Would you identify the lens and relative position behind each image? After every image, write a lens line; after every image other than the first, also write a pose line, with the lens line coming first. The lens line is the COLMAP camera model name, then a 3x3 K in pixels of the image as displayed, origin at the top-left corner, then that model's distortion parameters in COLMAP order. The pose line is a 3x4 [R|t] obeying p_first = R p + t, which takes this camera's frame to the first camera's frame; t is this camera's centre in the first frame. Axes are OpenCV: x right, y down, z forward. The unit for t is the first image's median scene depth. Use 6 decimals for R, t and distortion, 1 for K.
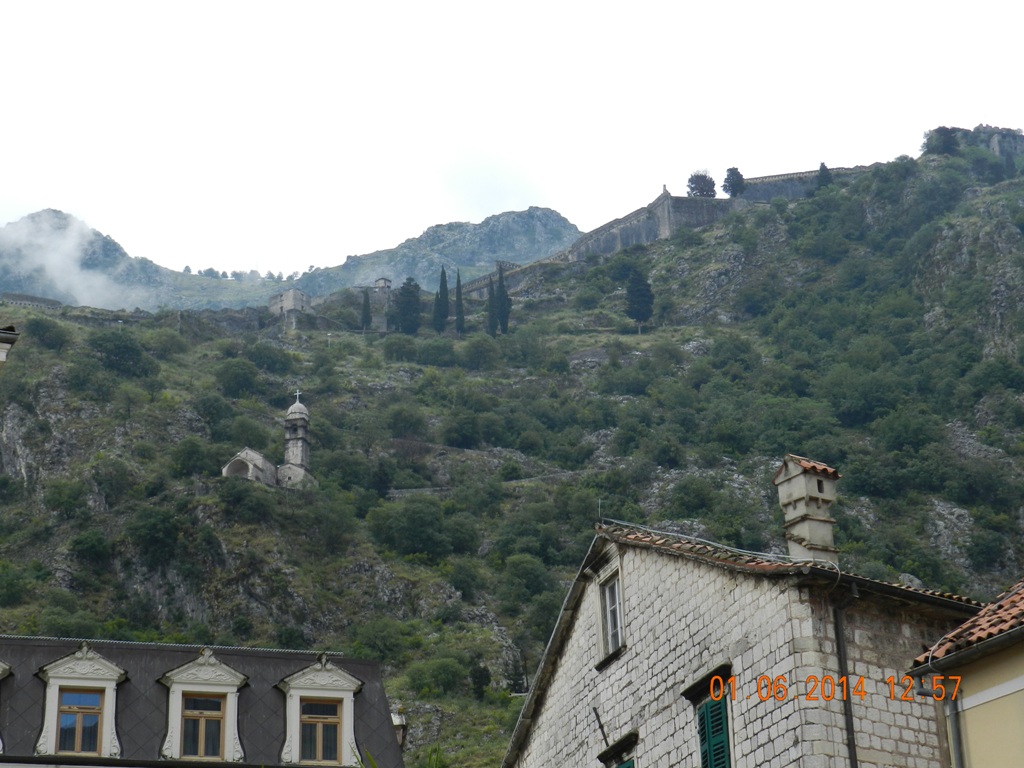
lens RADIAL K [[2059.3, 0, 513.7], [0, 2059.3, 383.1], [0, 0, 1]] dist [0.000058, 0.000000]
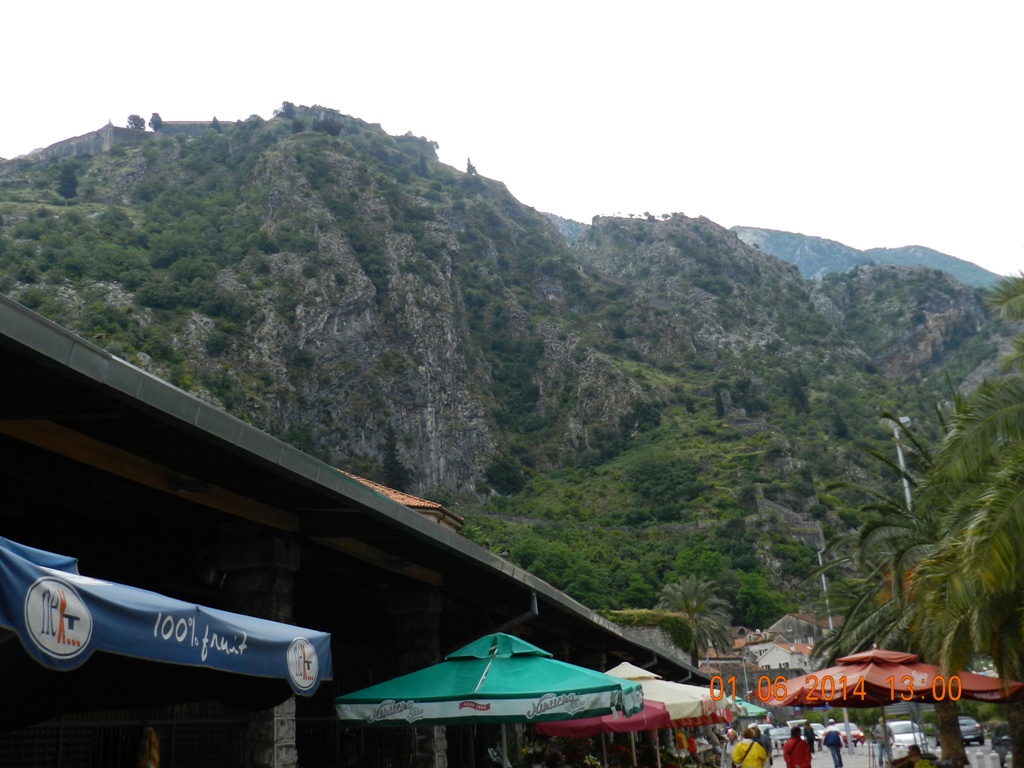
lens RADIAL K [[1149.6, 0, 512.0], [0, 1149.6, 379.5], [0, 0, 1]] dist [0.002330, 0.000000]
pose [[0.949991, 0.040623, 0.309623, 0.131893], [-0.069167, 0.994248, 0.081771, 0.014325], [-0.304520, -0.099098, 0.947337, 0.045484]]
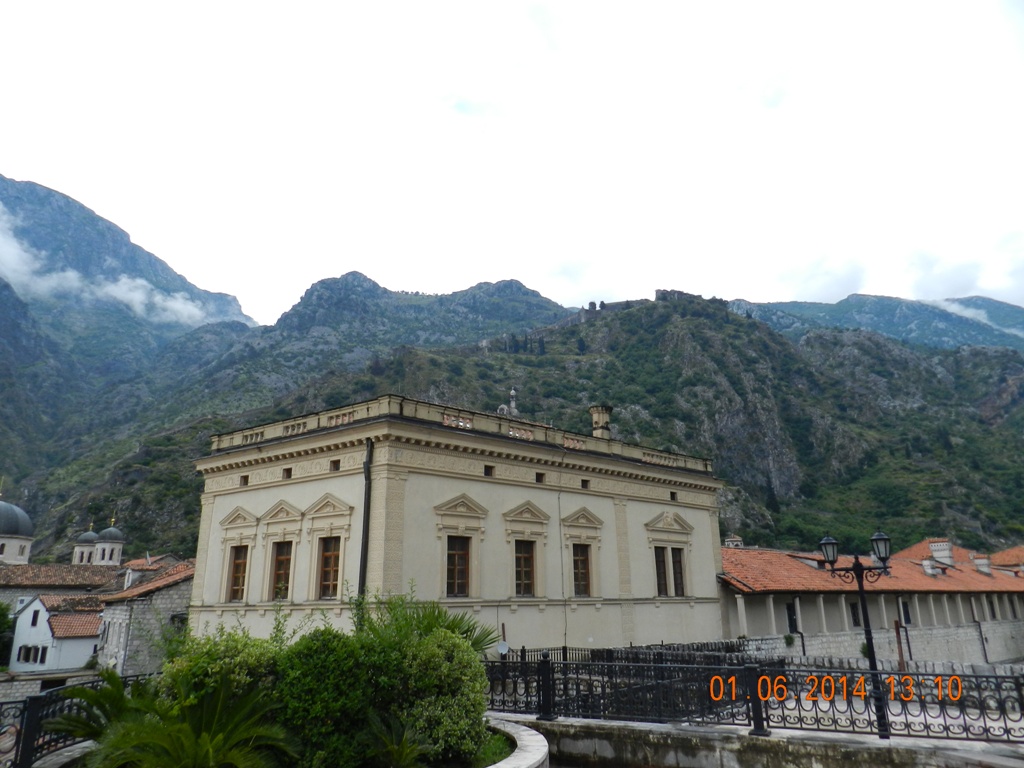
lens RADIAL K [[679.0, 0, 511.8], [0, 679.0, 383.6], [0, 0, 1]] dist [0.003266, -0.002772]
pose [[0.997627, 0.034810, 0.059402, -0.142025], [-0.040947, 0.993582, 0.105442, -0.105046], [-0.055350, -0.107624, 0.992650, -0.186501]]
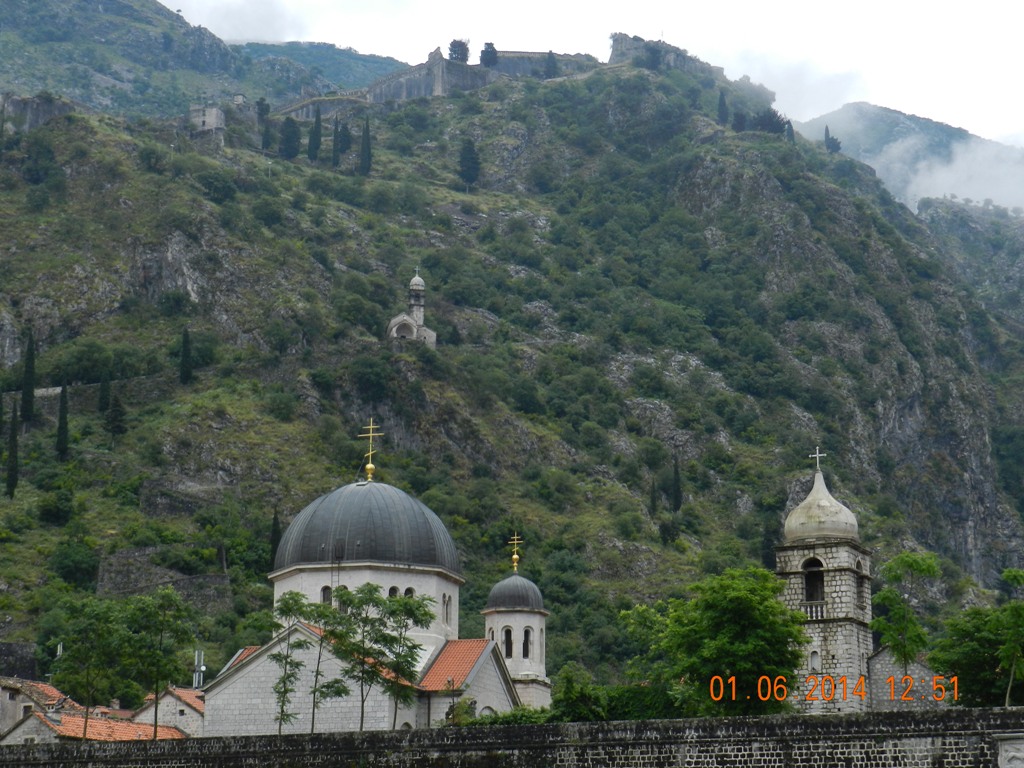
lens RADIAL K [[2059.3, 0, 512.1], [0, 2059.3, 386.1], [0, 0, 1]] dist [0.000058, 0.000000]
pose [[0.904171, 0.134271, 0.405521, -0.456557], [-0.199201, 0.972308, 0.122212, -0.076084], [-0.377881, -0.191281, 0.905879, -0.197638]]
